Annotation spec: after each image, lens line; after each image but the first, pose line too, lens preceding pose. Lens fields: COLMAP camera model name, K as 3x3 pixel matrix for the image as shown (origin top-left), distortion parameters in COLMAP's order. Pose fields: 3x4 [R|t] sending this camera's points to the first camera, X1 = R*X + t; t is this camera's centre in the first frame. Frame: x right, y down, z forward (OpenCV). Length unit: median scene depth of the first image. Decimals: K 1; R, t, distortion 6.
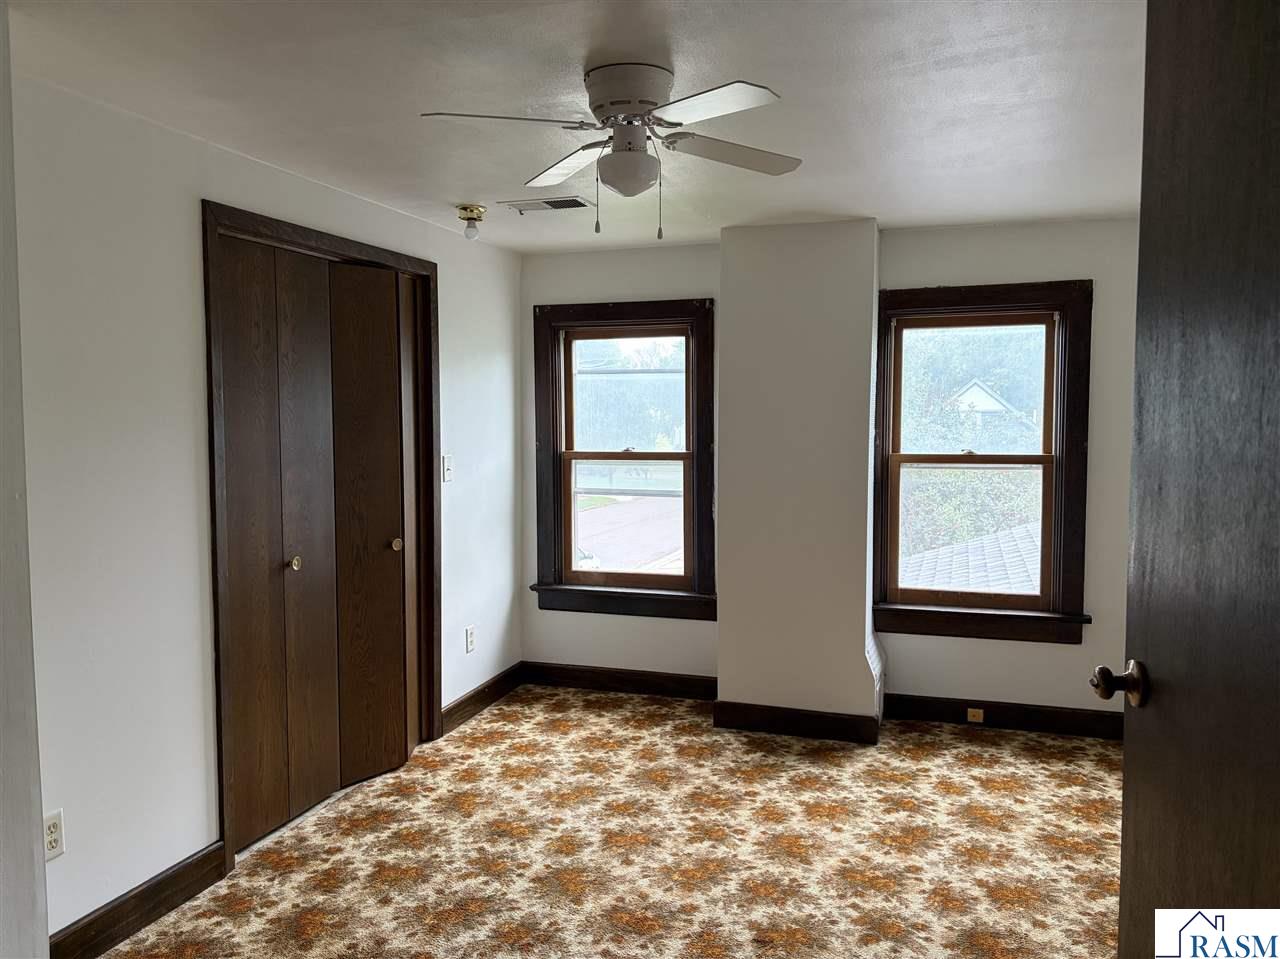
lens RADIAL K [[968.8, 0, 640.5], [0, 968.8, 468.2], [0, 0, 1]] dist [0.053091, -0.041724]
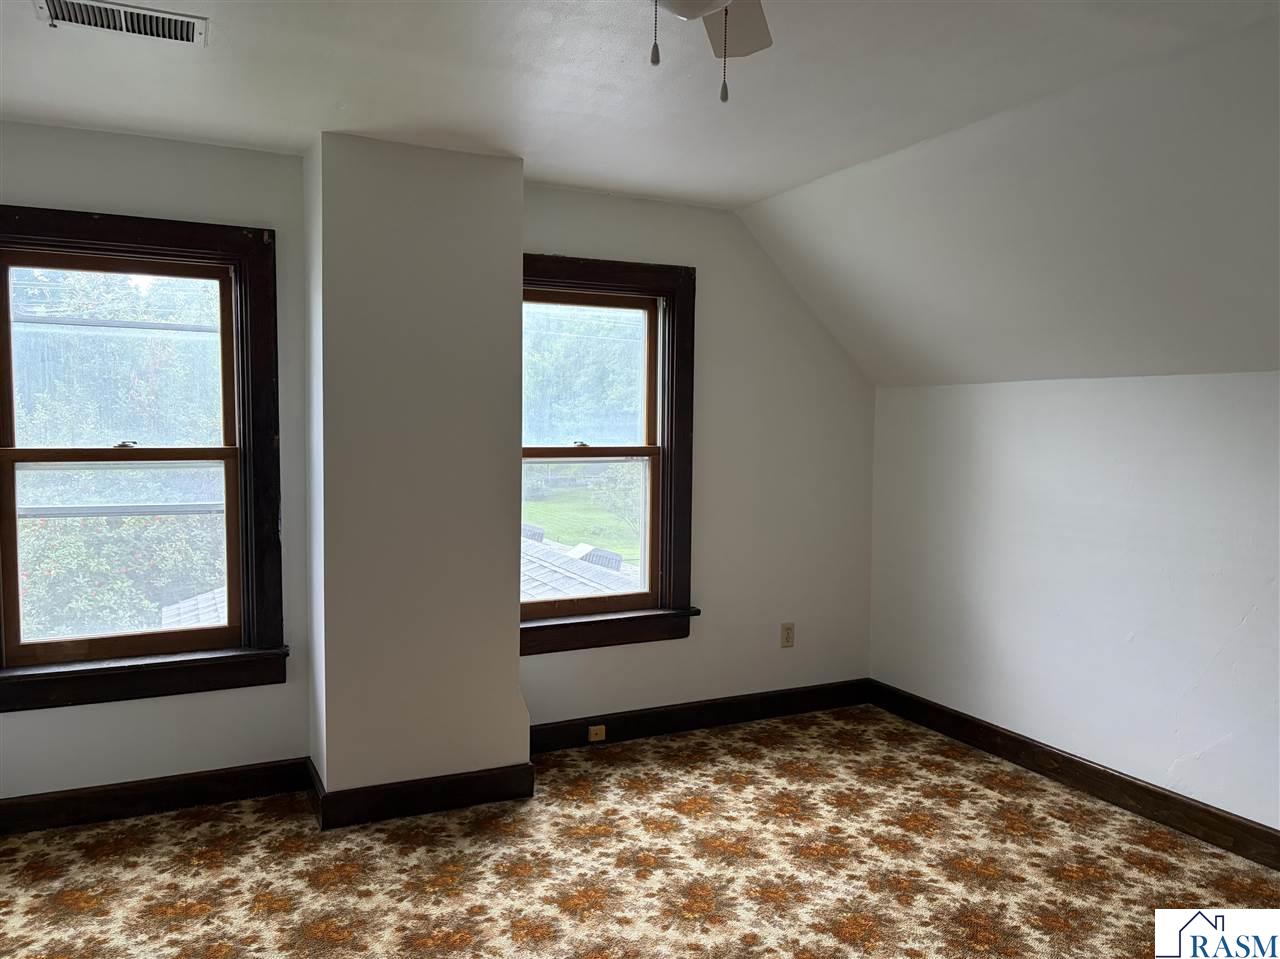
lens RADIAL K [[968.8, 0, 635.4], [0, 968.8, 475.2], [0, 0, 1]] dist [0.053091, -0.041724]
pose [[0.717971, -0.030628, 0.695399, -0.264102], [0.021117, 0.999530, 0.022221, -0.007163], [-0.695753, -0.001269, 0.718280, 0.336954]]
